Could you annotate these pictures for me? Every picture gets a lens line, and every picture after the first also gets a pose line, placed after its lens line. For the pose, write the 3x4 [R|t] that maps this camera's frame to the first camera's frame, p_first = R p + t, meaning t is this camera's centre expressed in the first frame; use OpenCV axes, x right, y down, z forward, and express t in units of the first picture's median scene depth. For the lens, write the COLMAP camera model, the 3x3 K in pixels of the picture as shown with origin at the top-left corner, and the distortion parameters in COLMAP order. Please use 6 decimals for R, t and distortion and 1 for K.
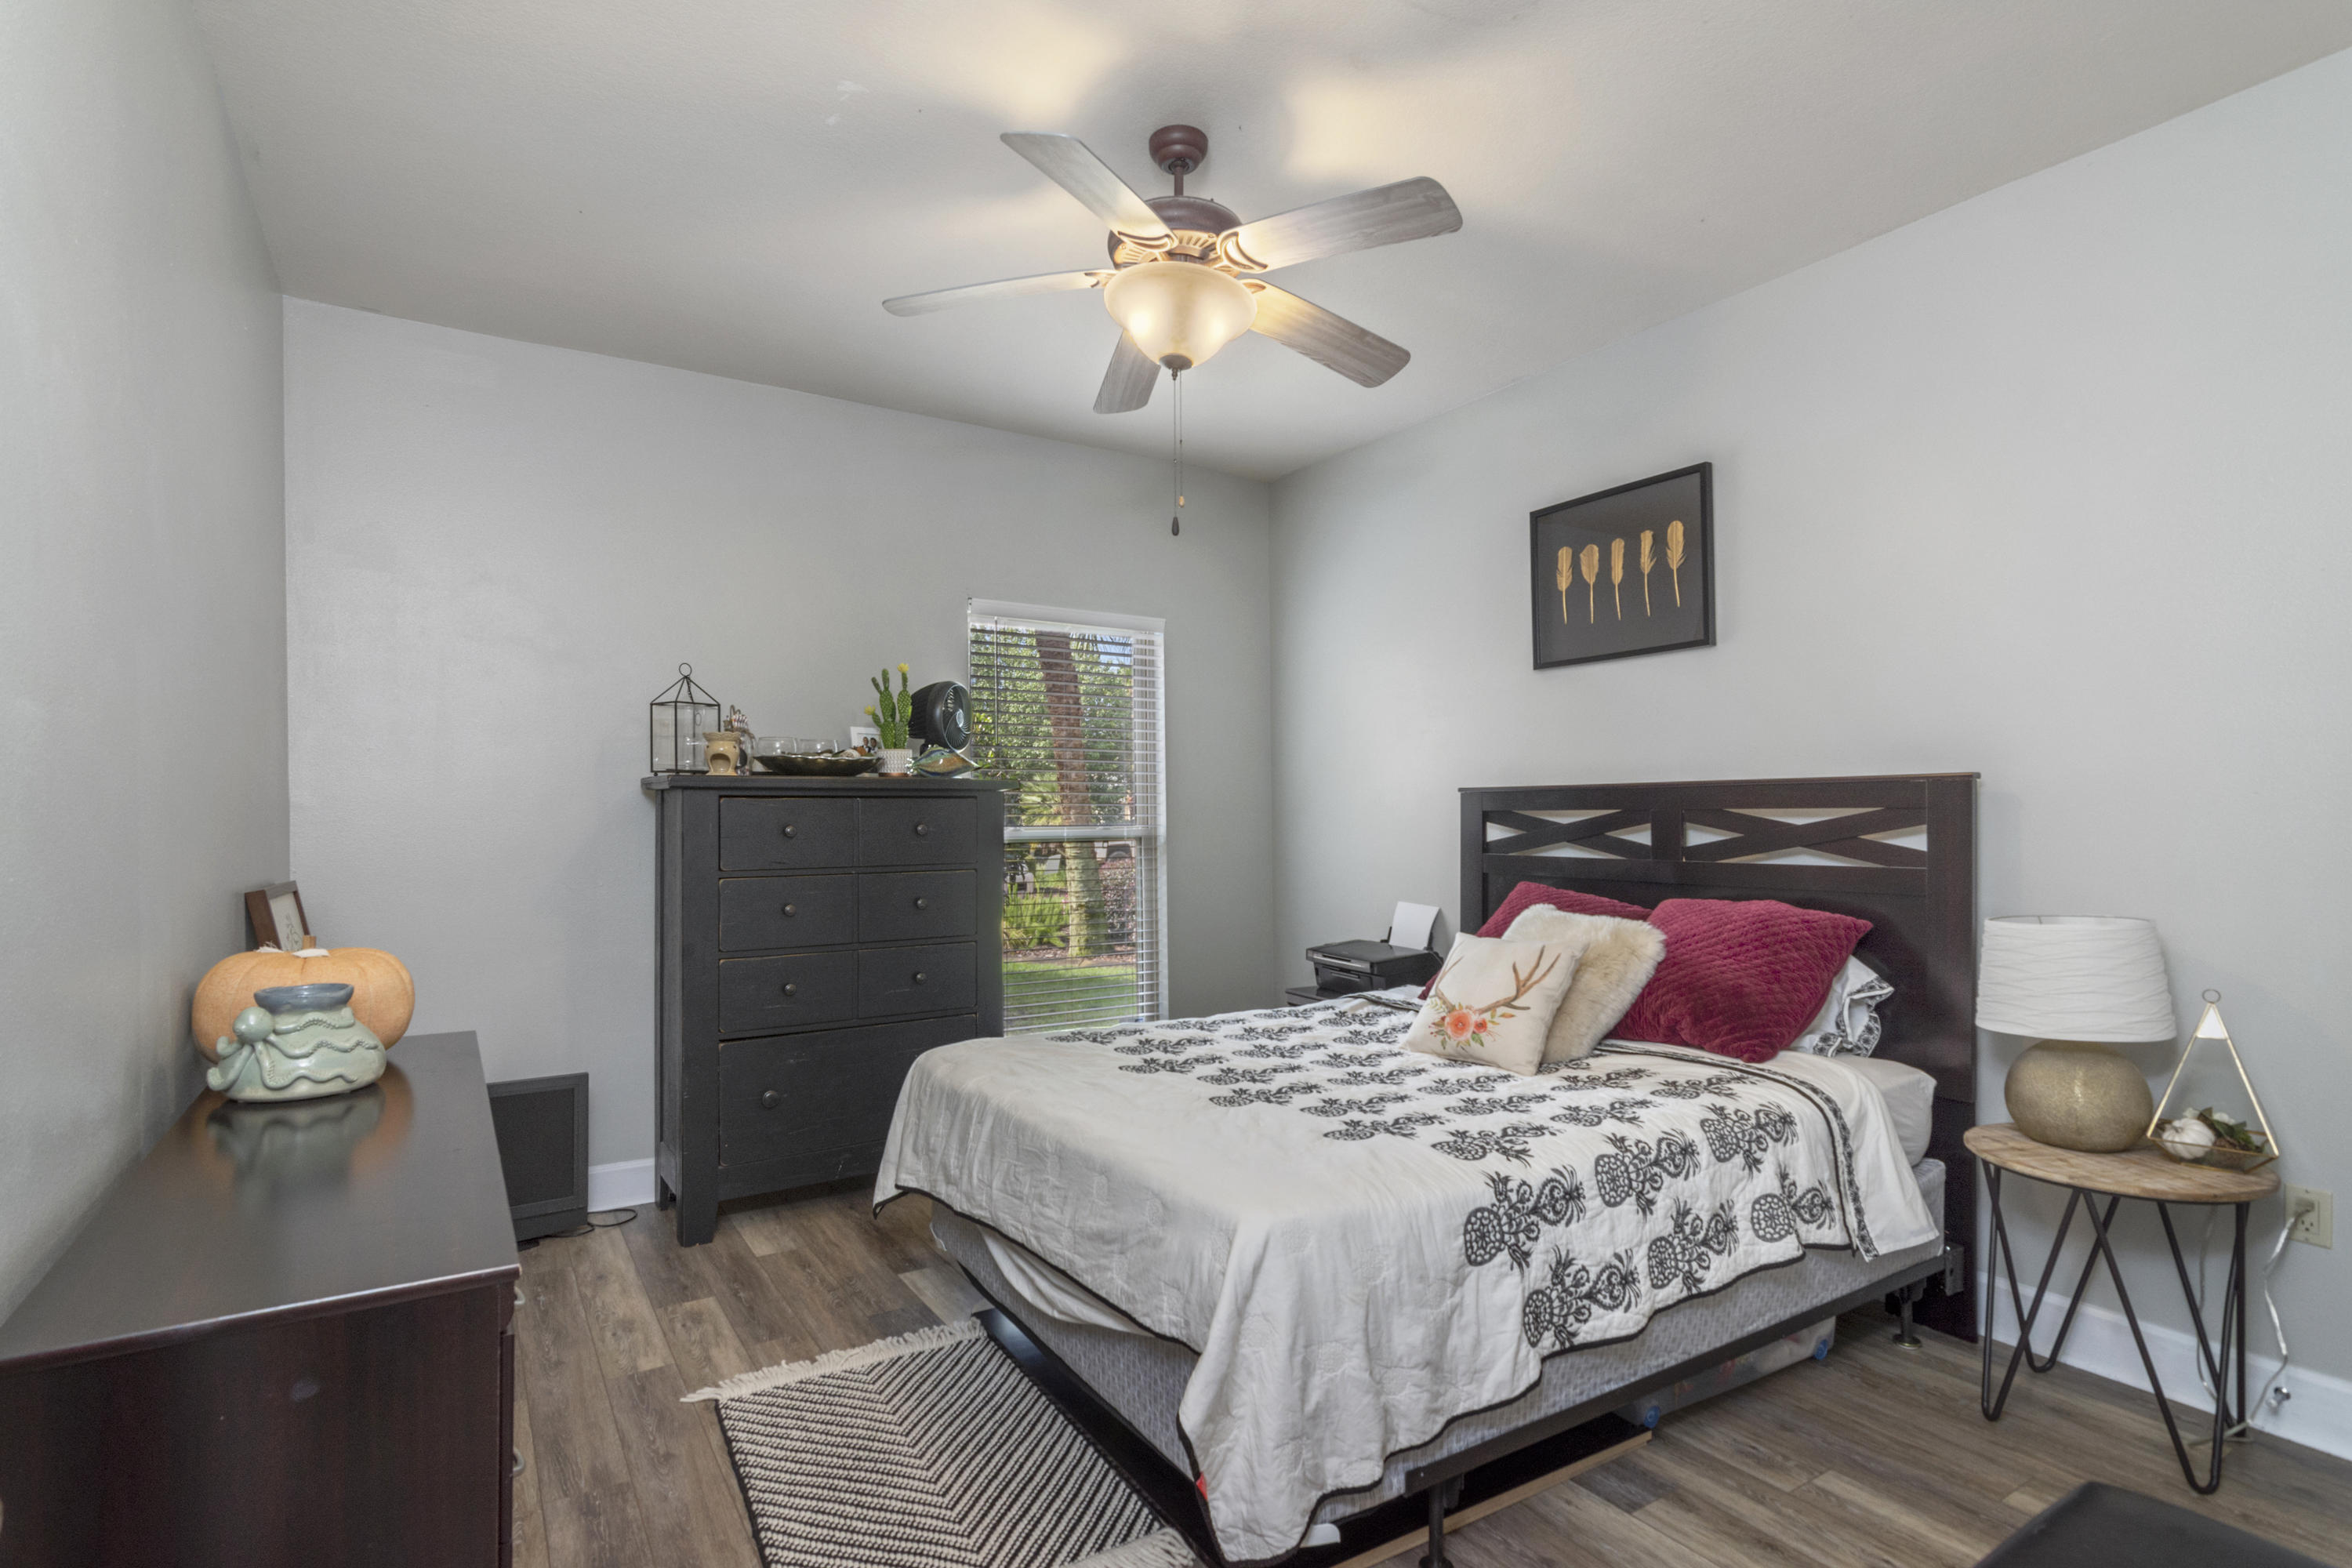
lens RADIAL K [[1156.9, 0, 1177.3], [0, 1156.9, 822.2], [0, 0, 1]] dist [-0.001821, -0.000102]
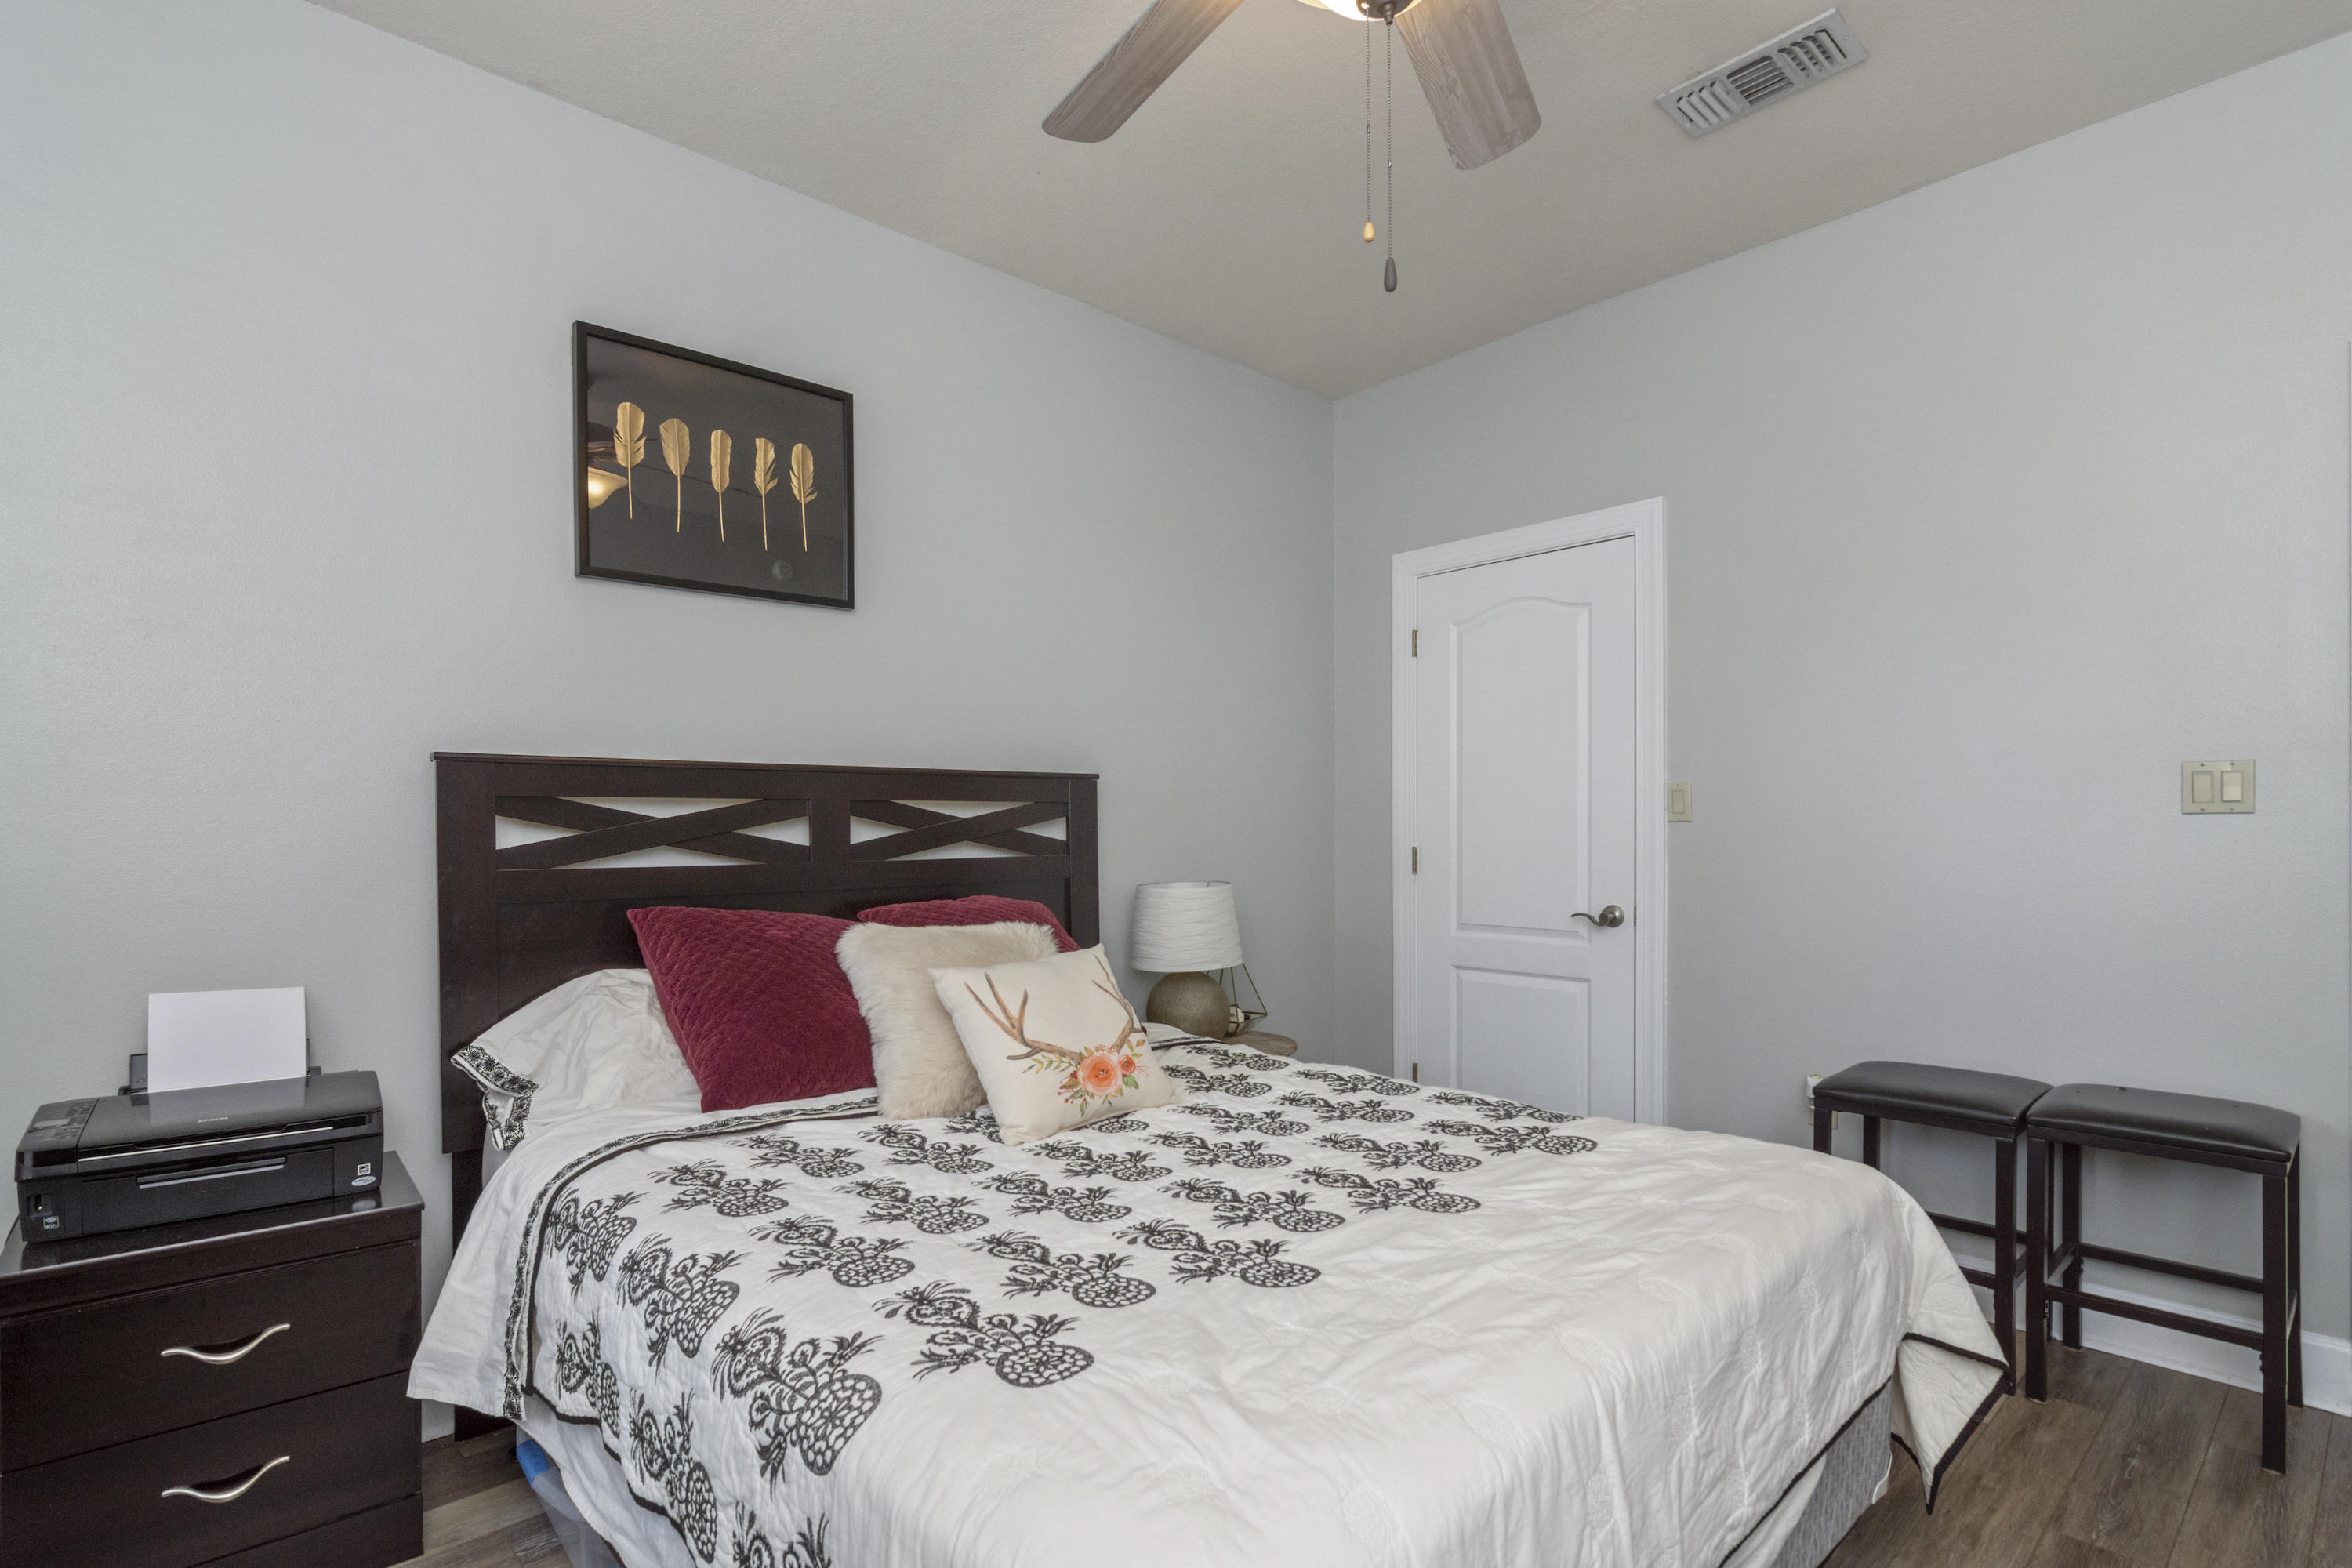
lens RADIAL K [[1156.9, 0, 1177.3], [0, 1156.9, 822.2], [0, 0, 1]] dist [-0.001821, -0.000102]
pose [[-0.161982, -0.006908, 0.986769, -0.411569], [0.002063, 0.999971, 0.007340, -0.000959], [-0.986792, 0.003225, -0.161963, 0.878976]]
